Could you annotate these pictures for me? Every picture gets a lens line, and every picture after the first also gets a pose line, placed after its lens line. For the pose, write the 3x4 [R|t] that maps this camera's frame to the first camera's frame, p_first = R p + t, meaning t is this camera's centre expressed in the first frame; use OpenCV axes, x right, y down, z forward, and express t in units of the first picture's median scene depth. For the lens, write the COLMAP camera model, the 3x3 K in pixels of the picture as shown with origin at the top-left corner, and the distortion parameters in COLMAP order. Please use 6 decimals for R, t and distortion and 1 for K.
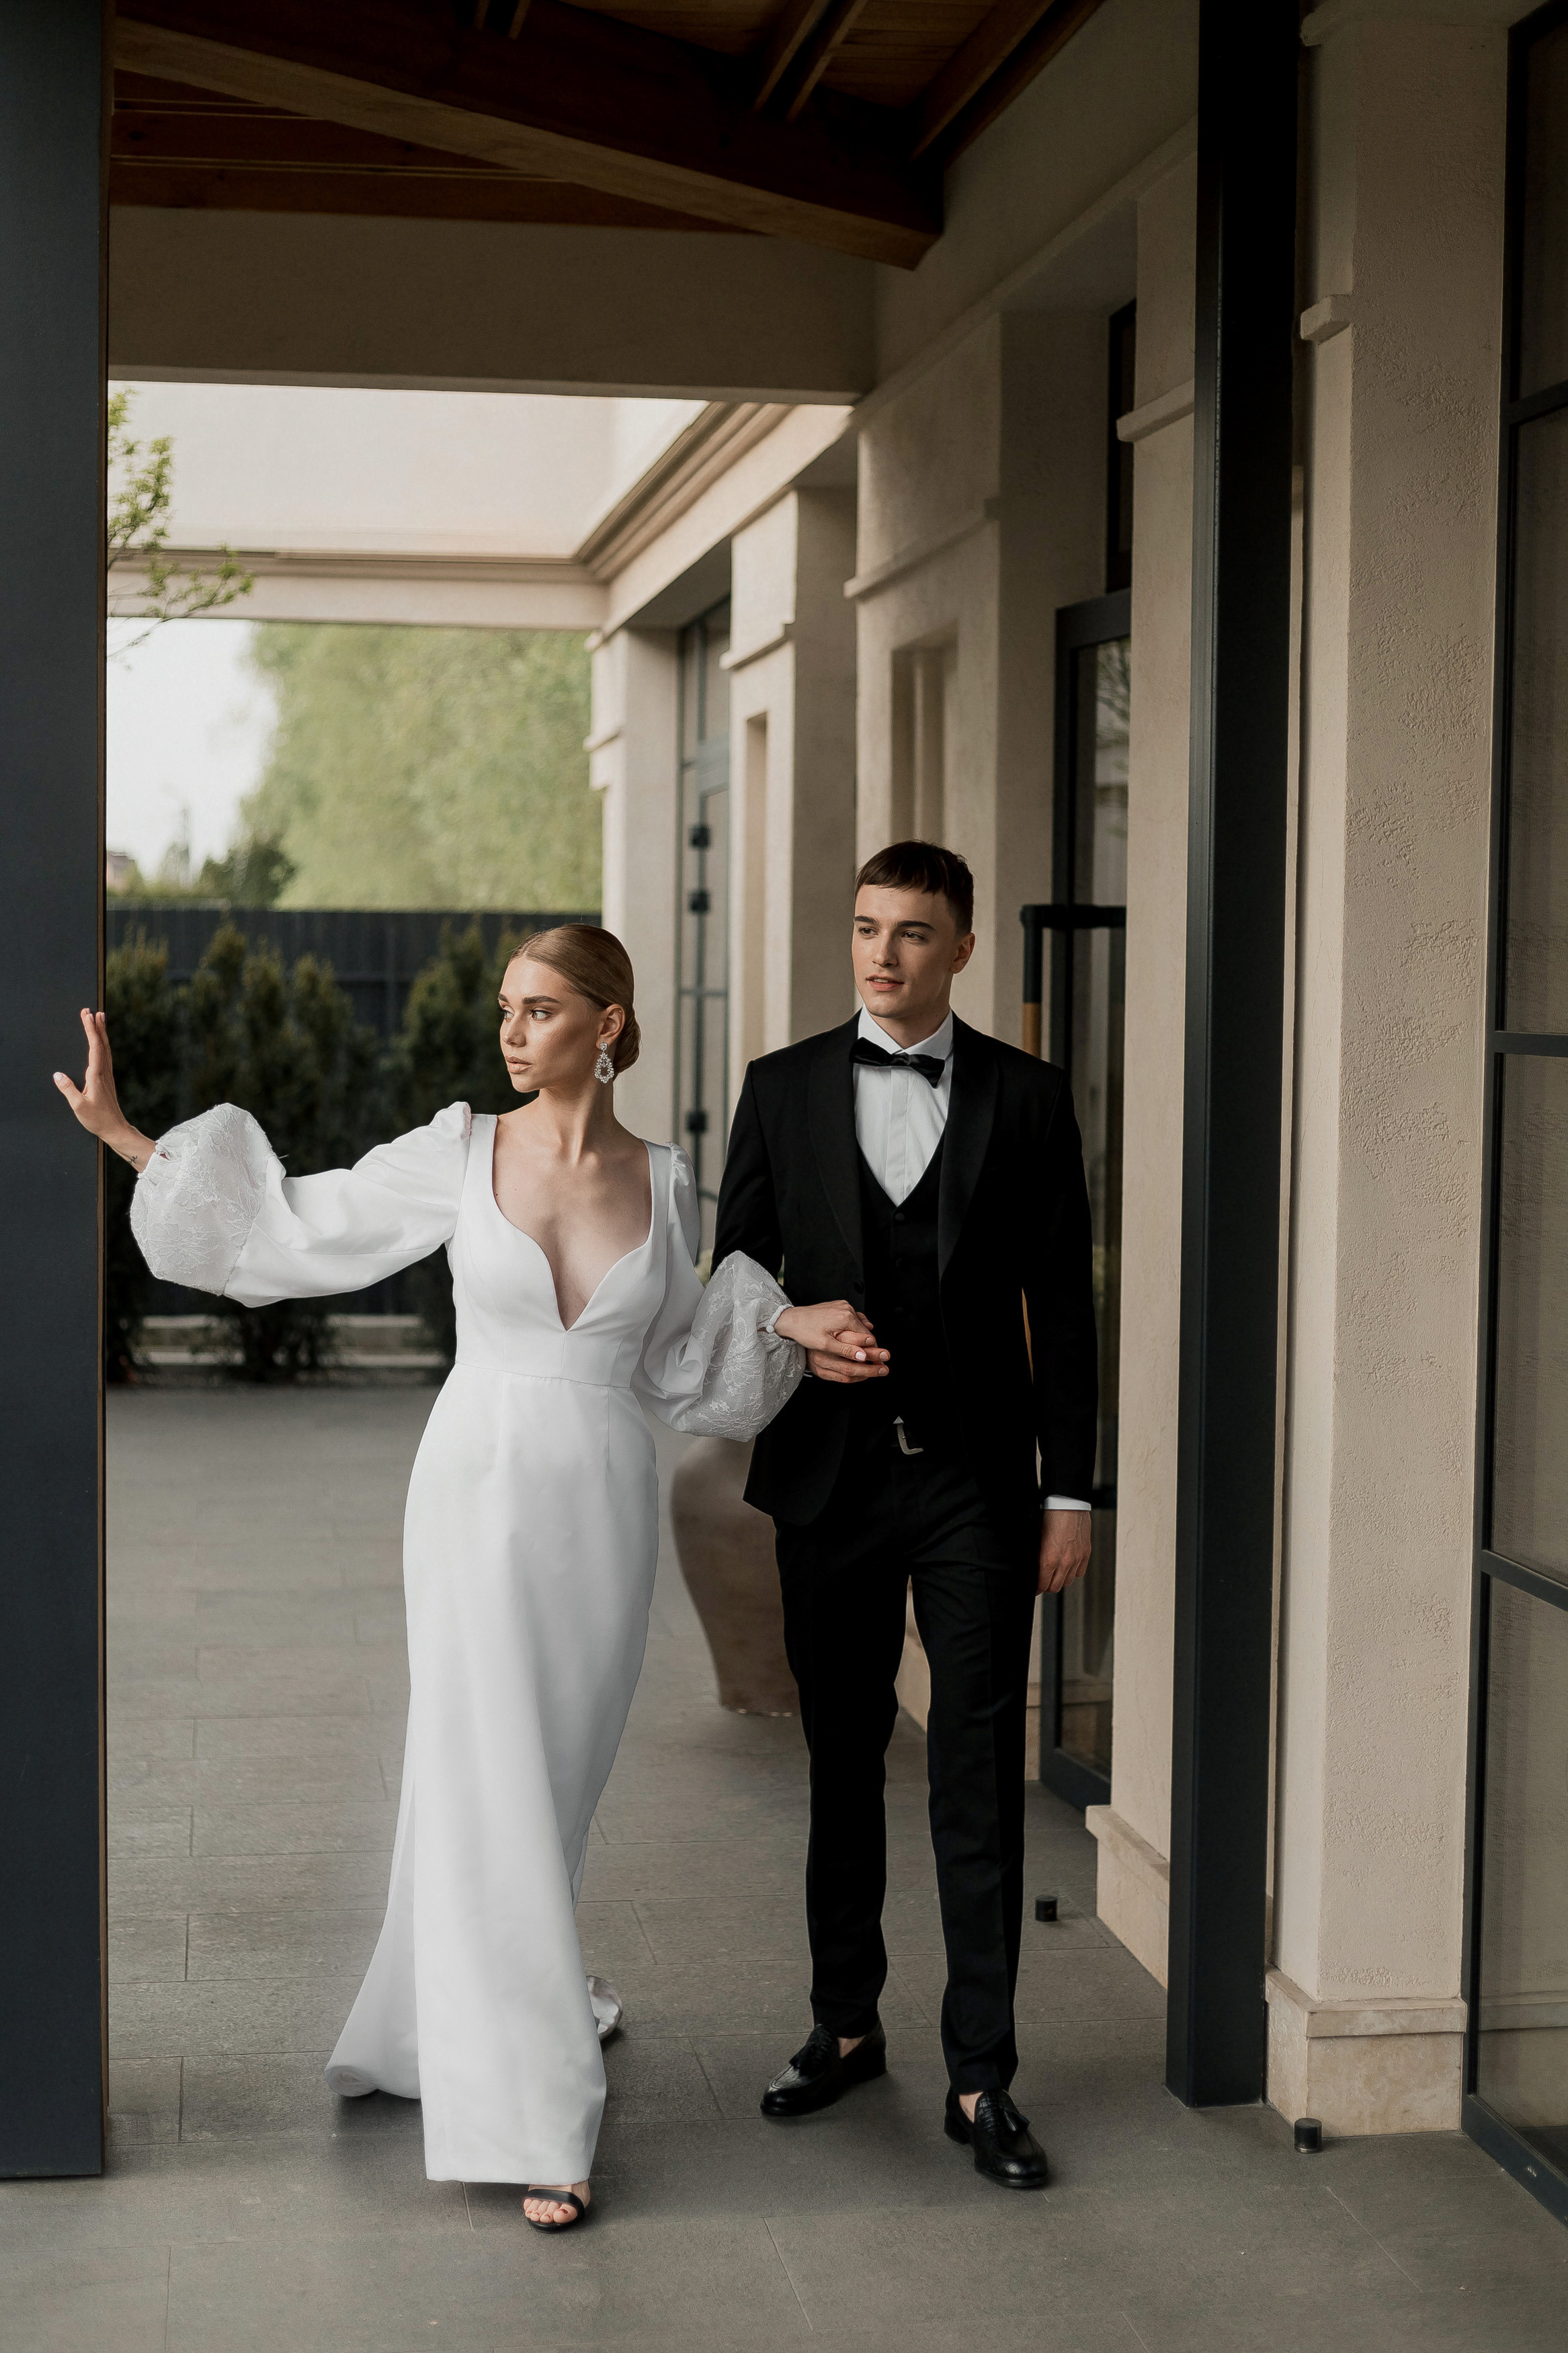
lens RADIAL K [[3751.4, 0, 740.5], [0, 3751.4, 1172.4], [0, 0, 1]] dist [-0.012052, 0.062181]
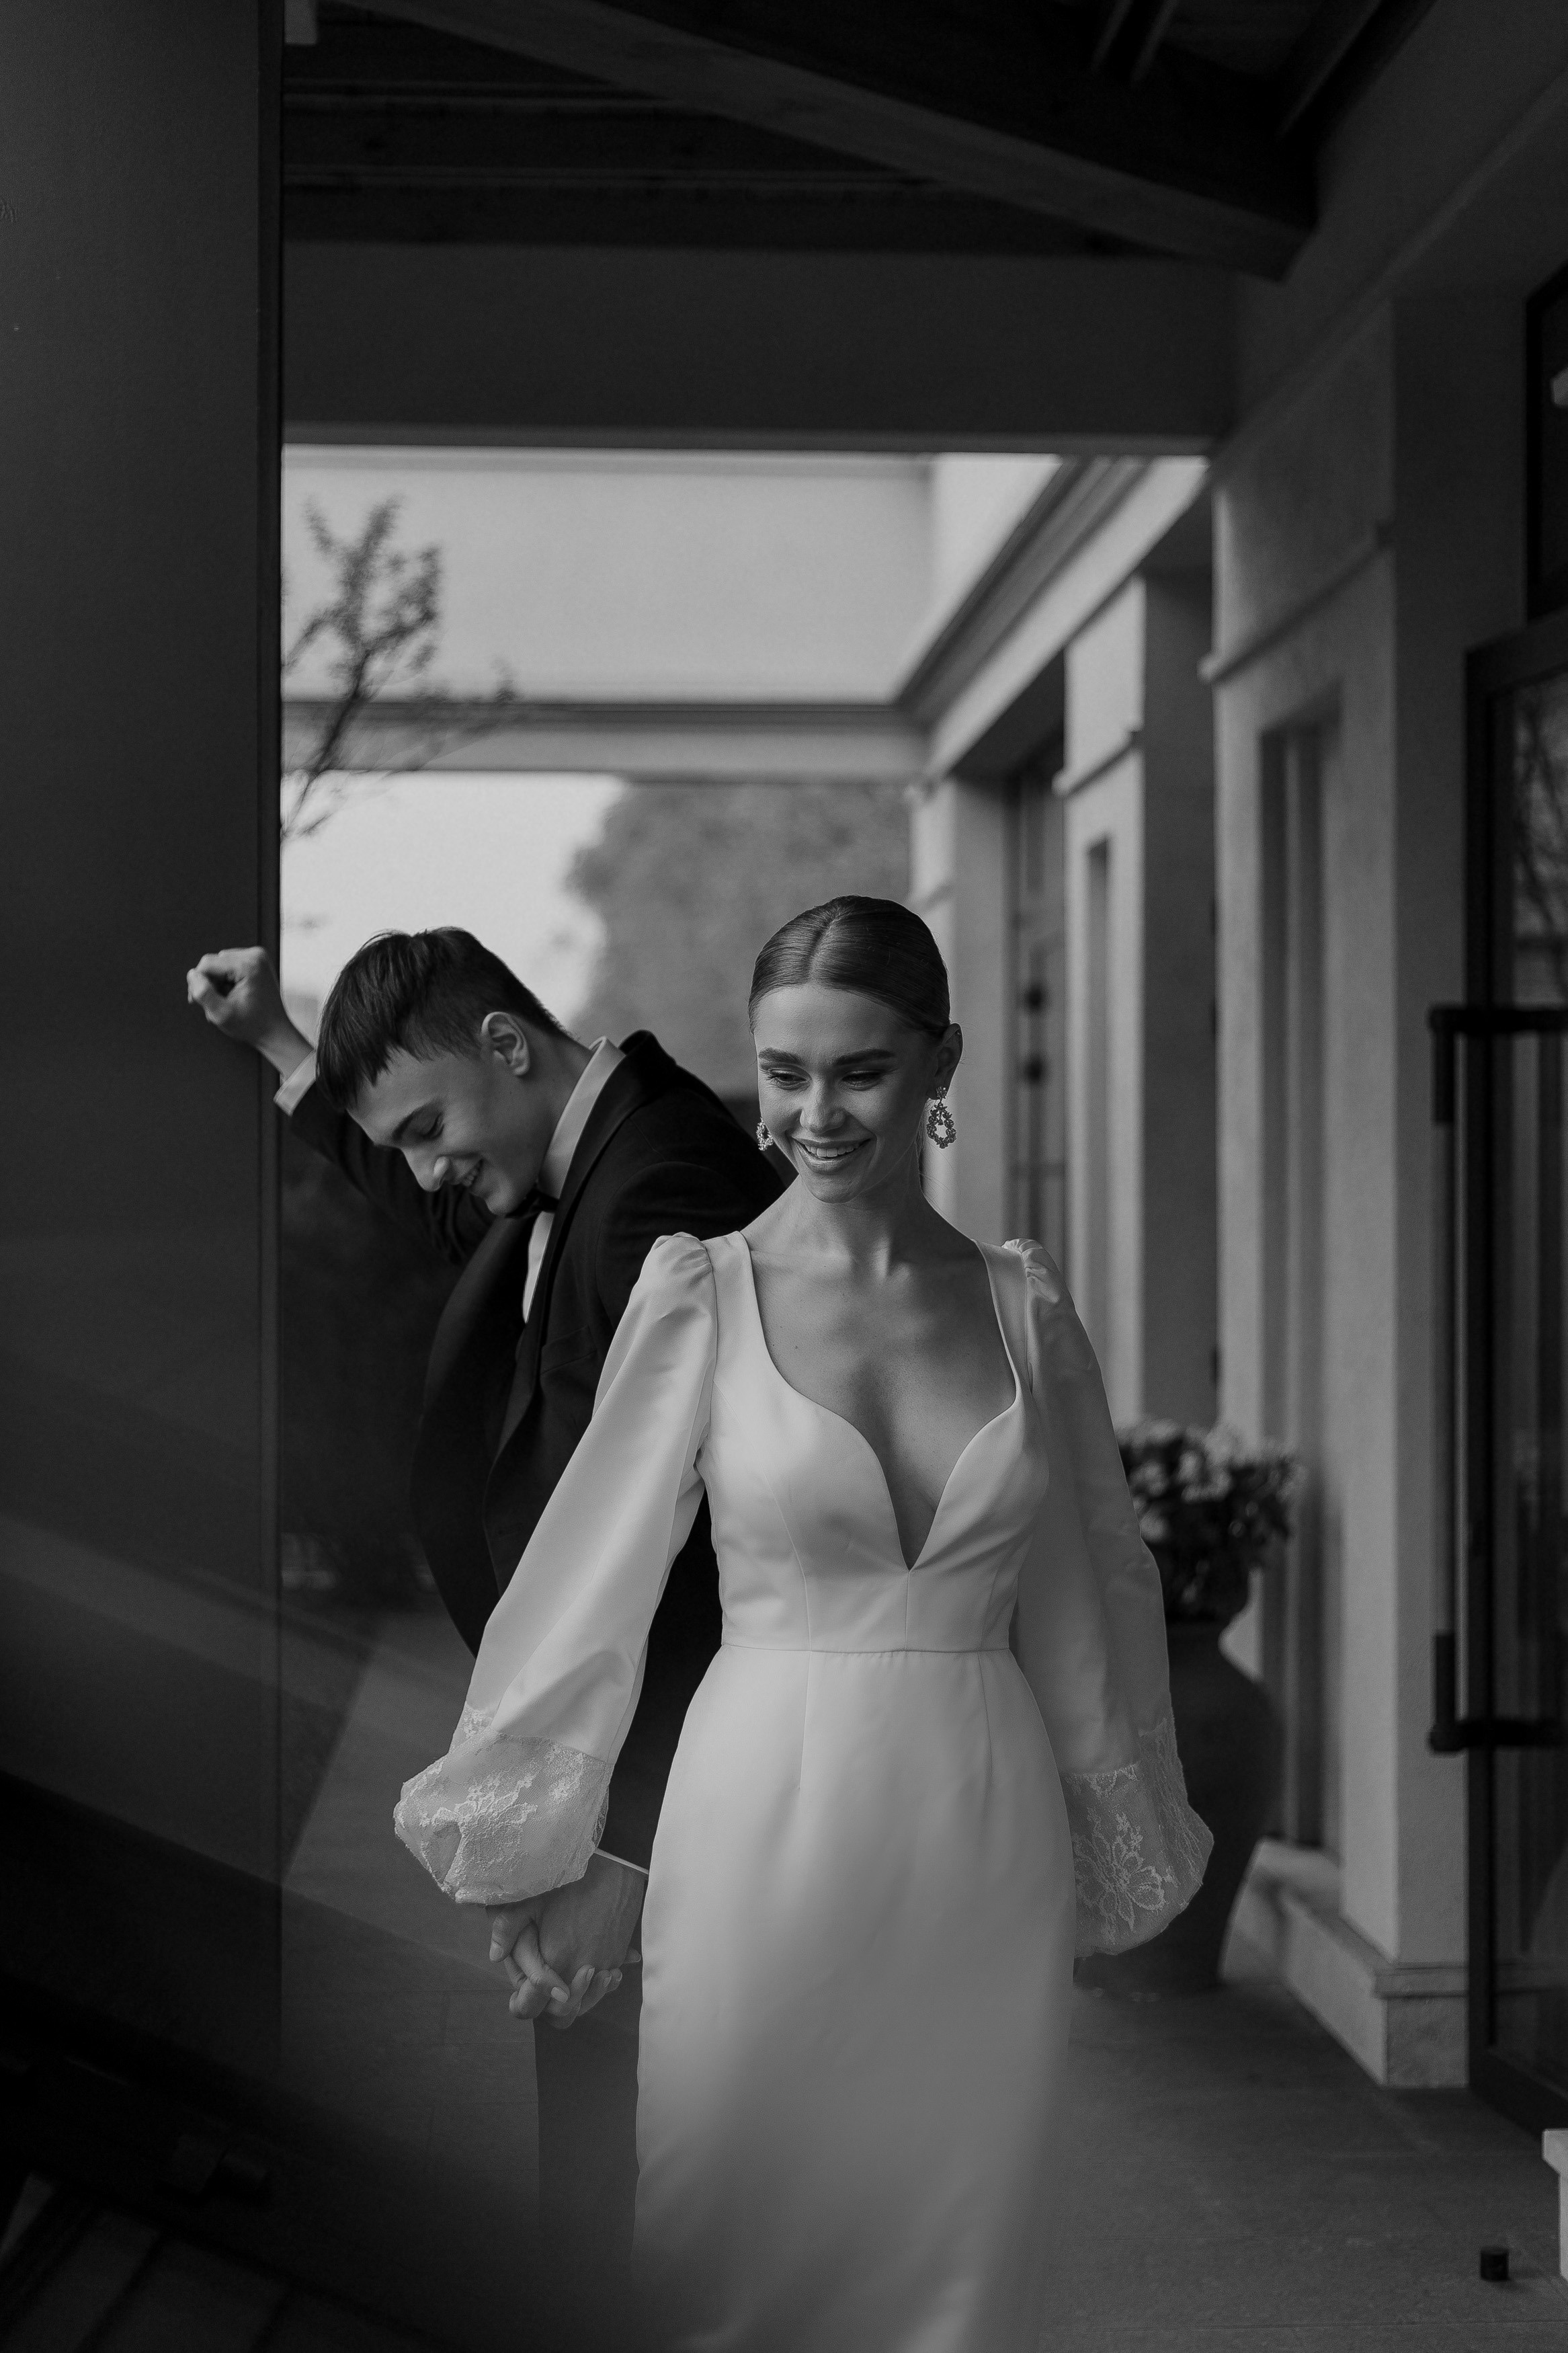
lens RADIAL K [[3849.9, 0, 784.0], [0, 3849.9, 1176.5], [0, 0, 1]] dist [-0.023064, 0.117536]
pose [[0.997104, -0.009023, -0.075512, -0.001900], [0.004512, 0.998207, -0.059690, 0.011271], [0.075915, 0.059176, 0.995357, 0.112567]]
